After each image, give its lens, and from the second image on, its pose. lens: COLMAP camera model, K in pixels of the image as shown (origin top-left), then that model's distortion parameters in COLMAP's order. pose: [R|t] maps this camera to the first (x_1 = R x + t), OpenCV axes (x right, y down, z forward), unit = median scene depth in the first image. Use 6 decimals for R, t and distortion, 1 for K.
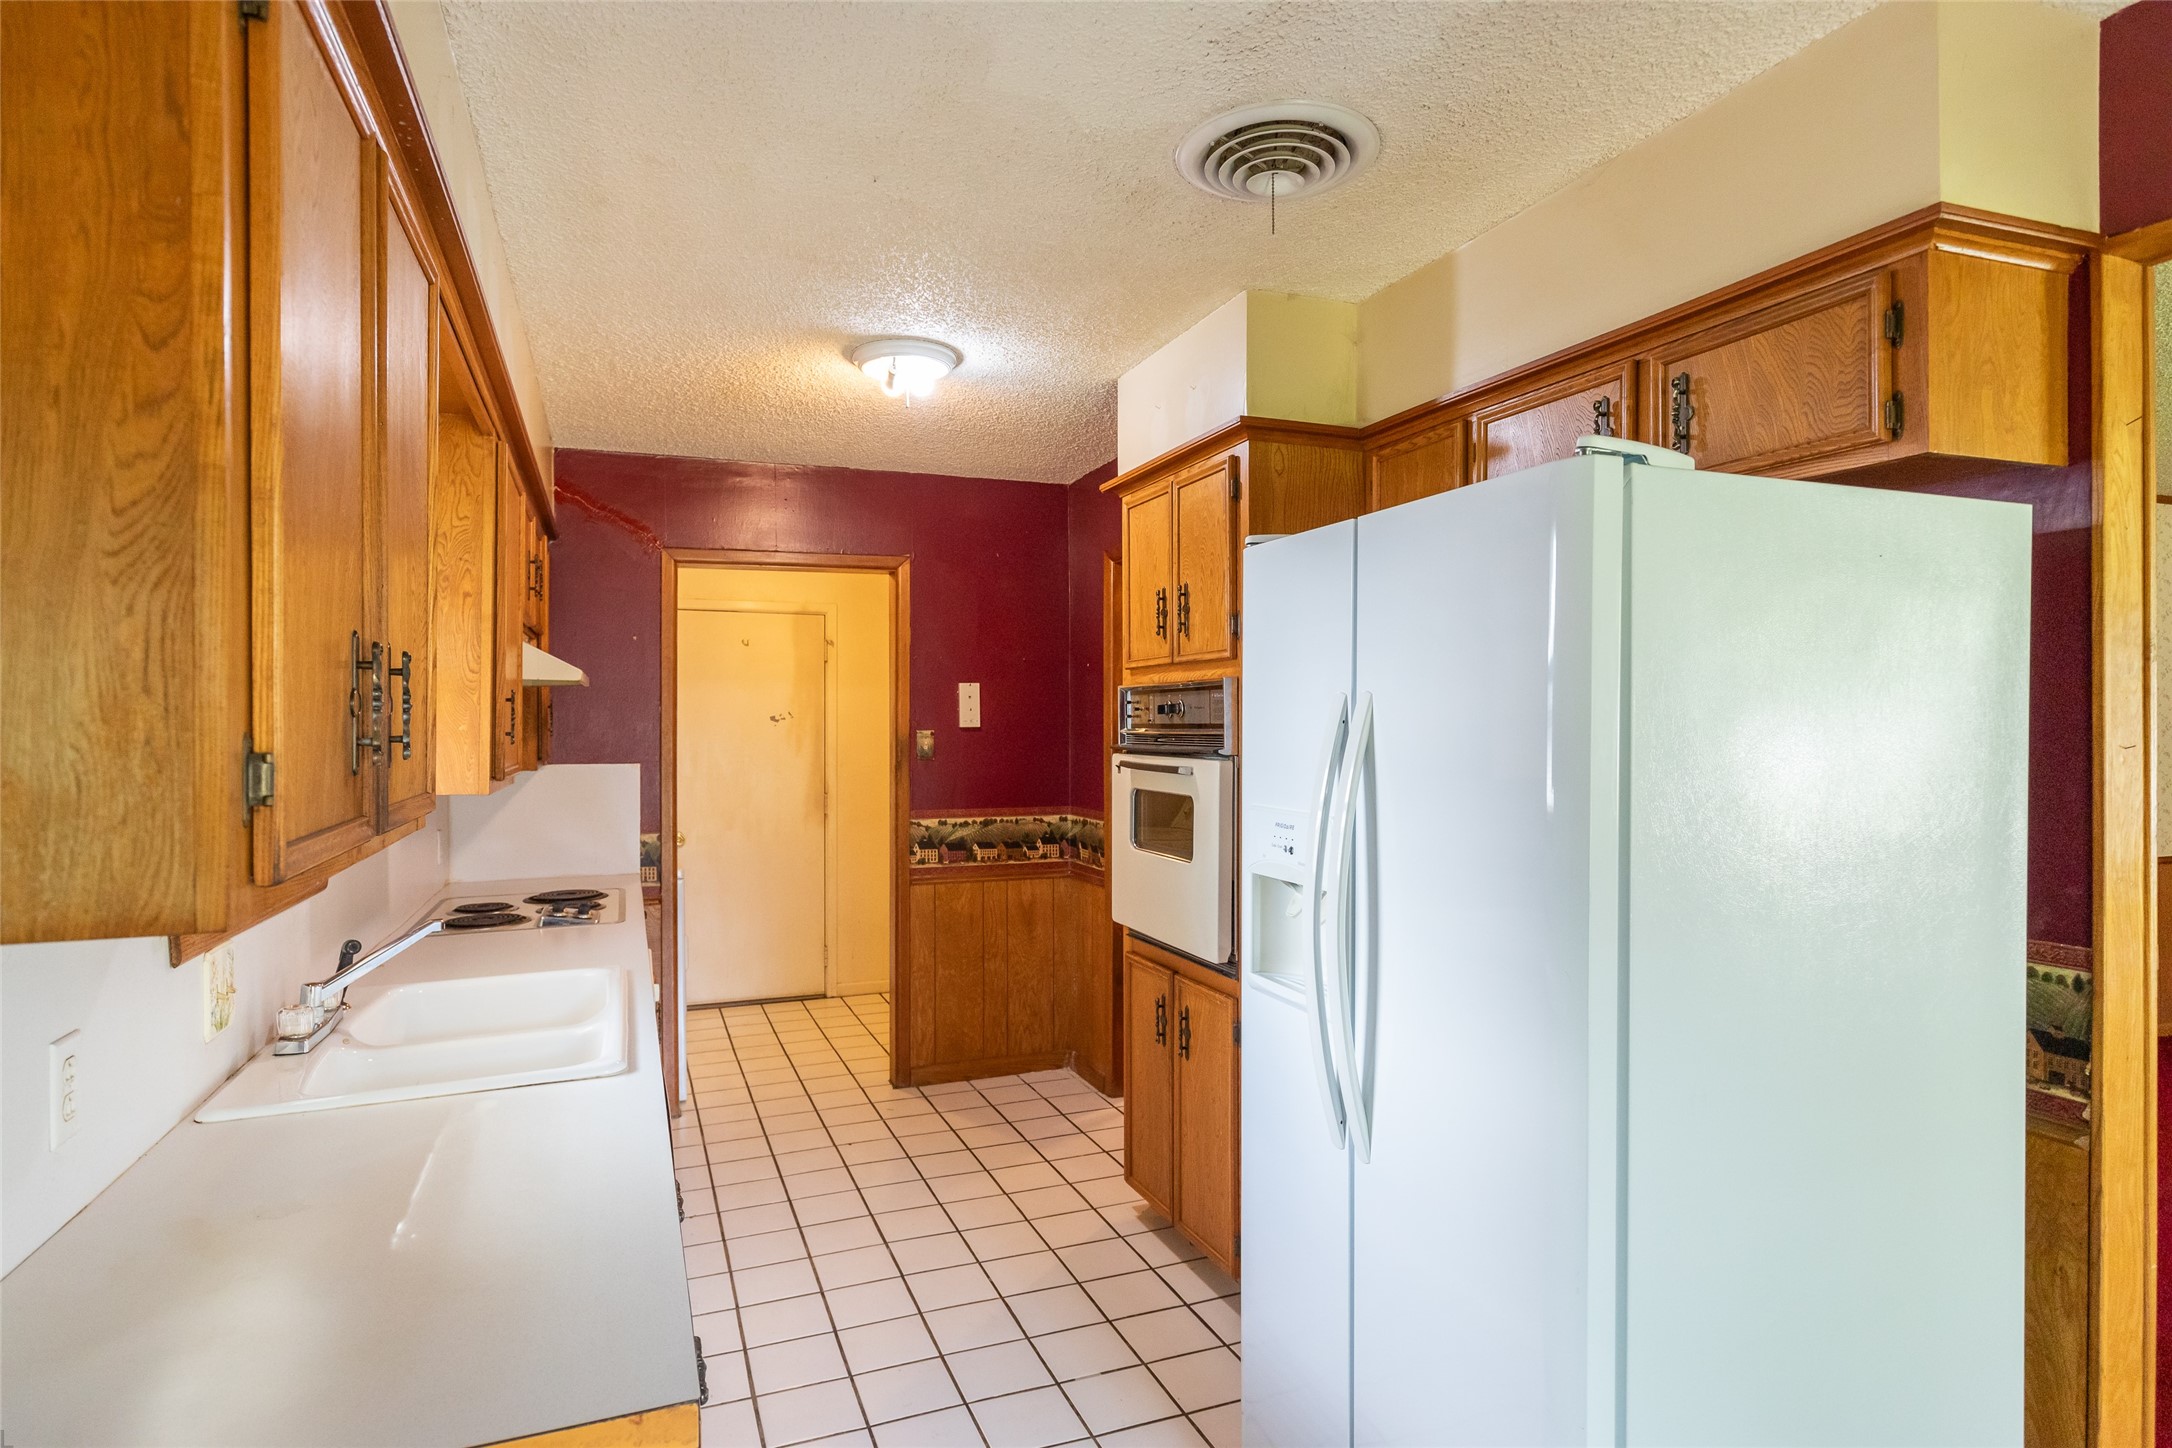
lens RADIAL K [[1151.8, 0, 1092.0], [0, 1151.8, 722.7], [0, 0, 1]] dist [0.000437, -0.000441]
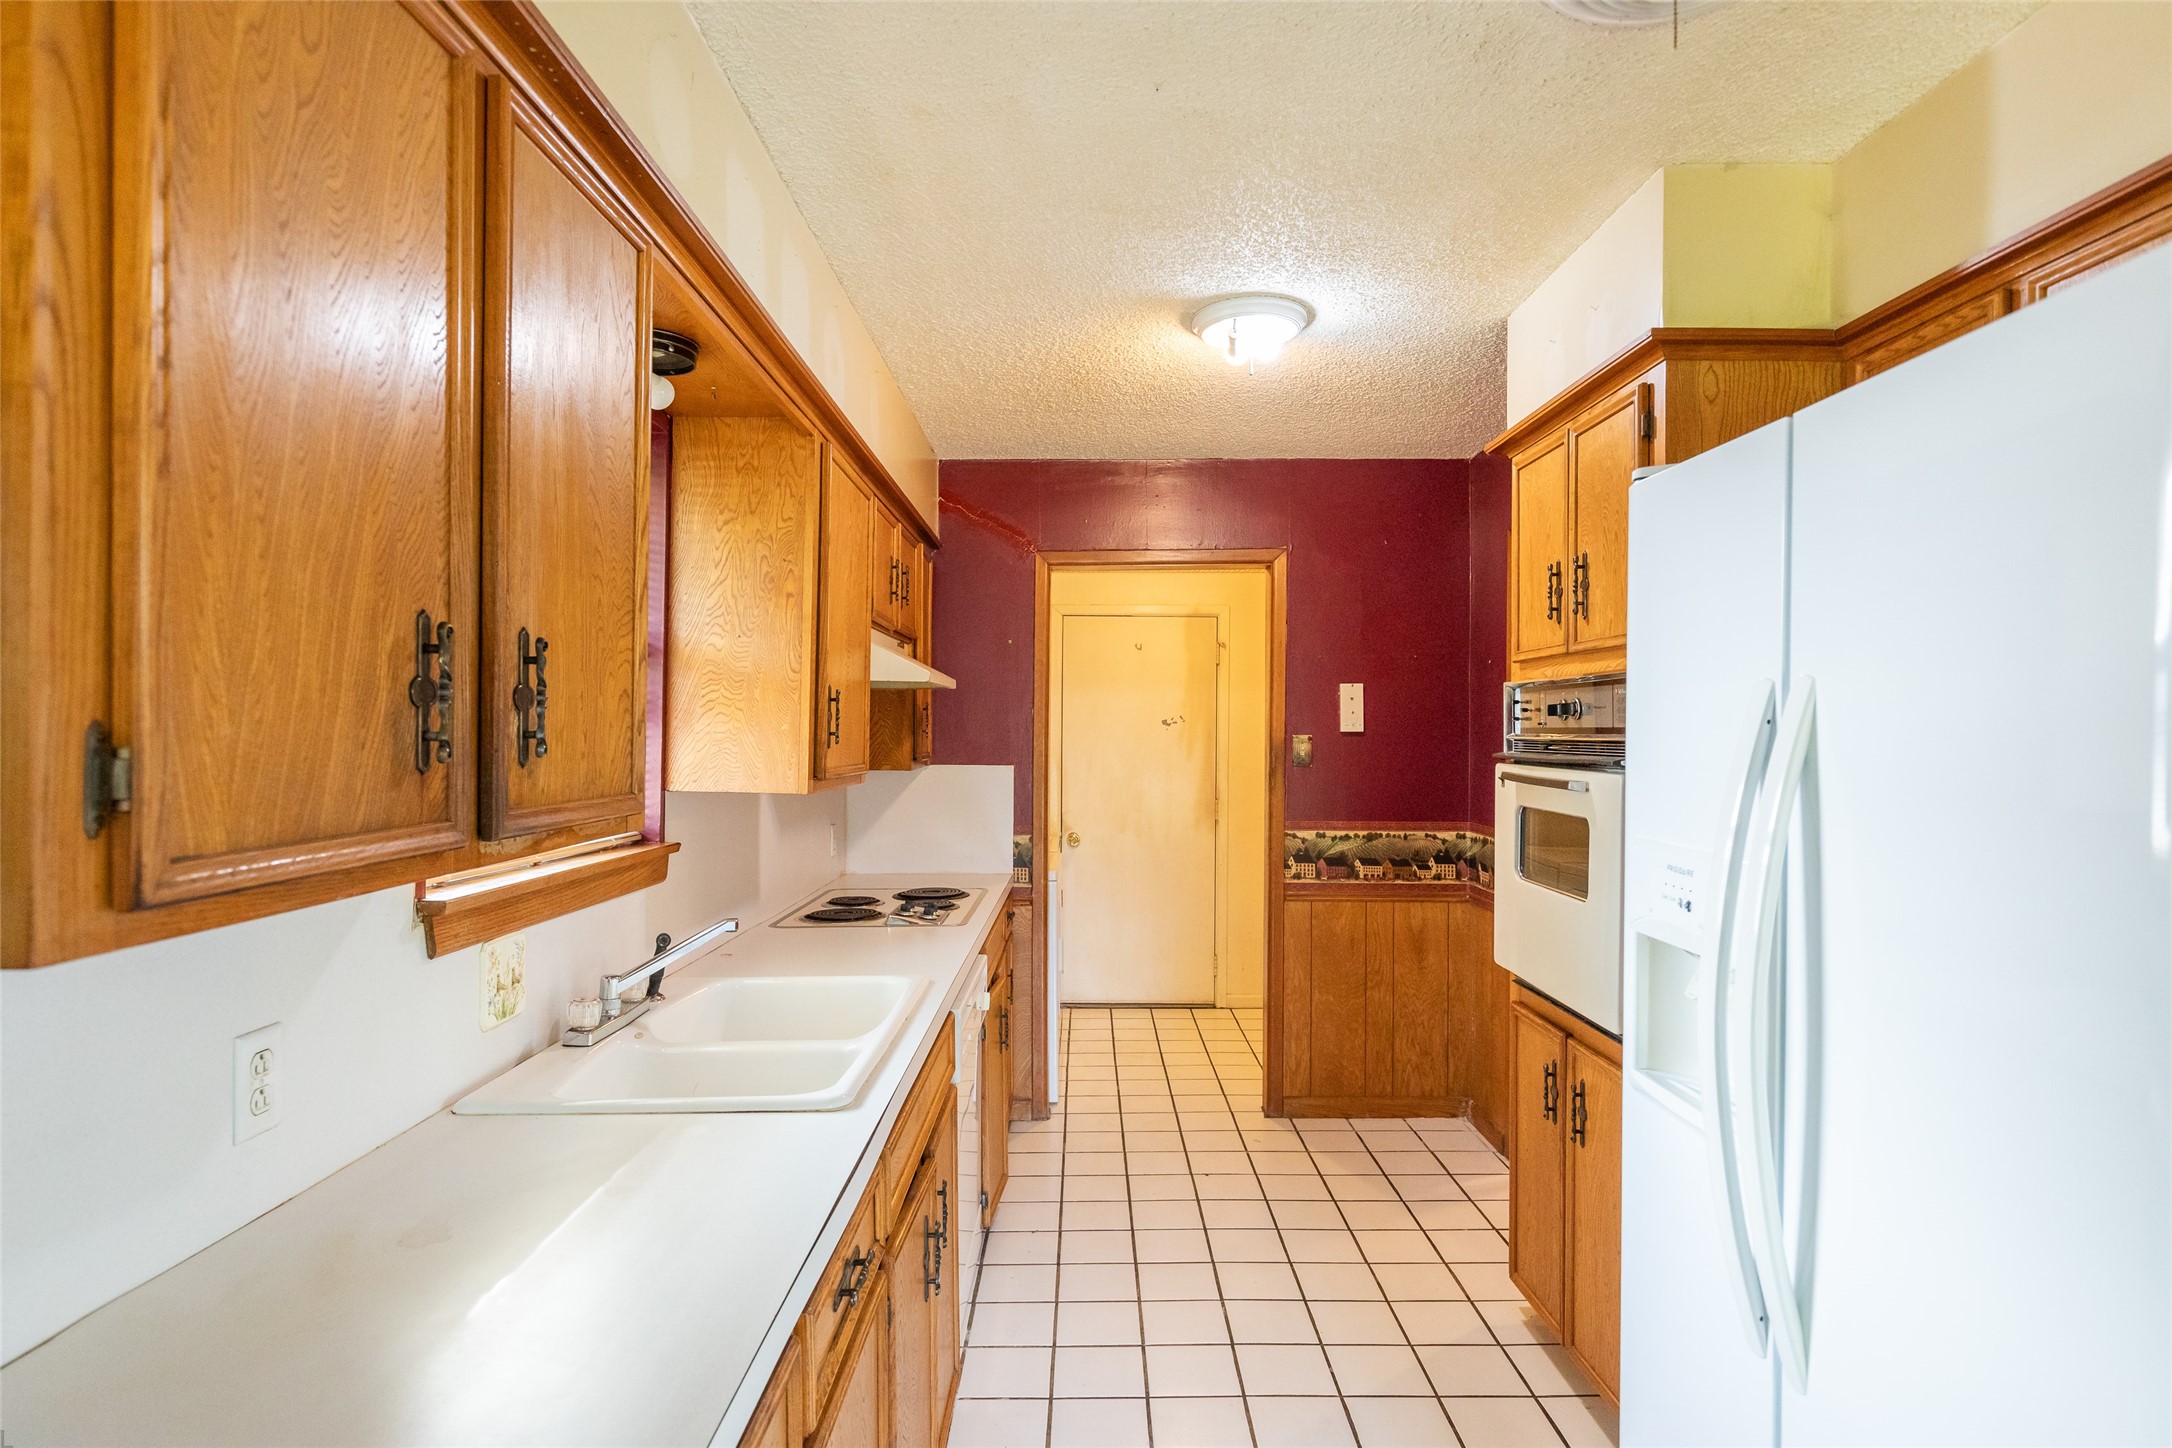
lens RADIAL K [[1151.8, 0, 1074.4], [0, 1151.8, 726.4], [0, 0, 1]] dist [0.000437, -0.000441]
pose [[0.929081, 0.004465, -0.369850, 0.046727], [-0.005089, 0.999987, -0.000711, 0.002323], [0.369842, 0.002543, 0.929091, 0.117079]]
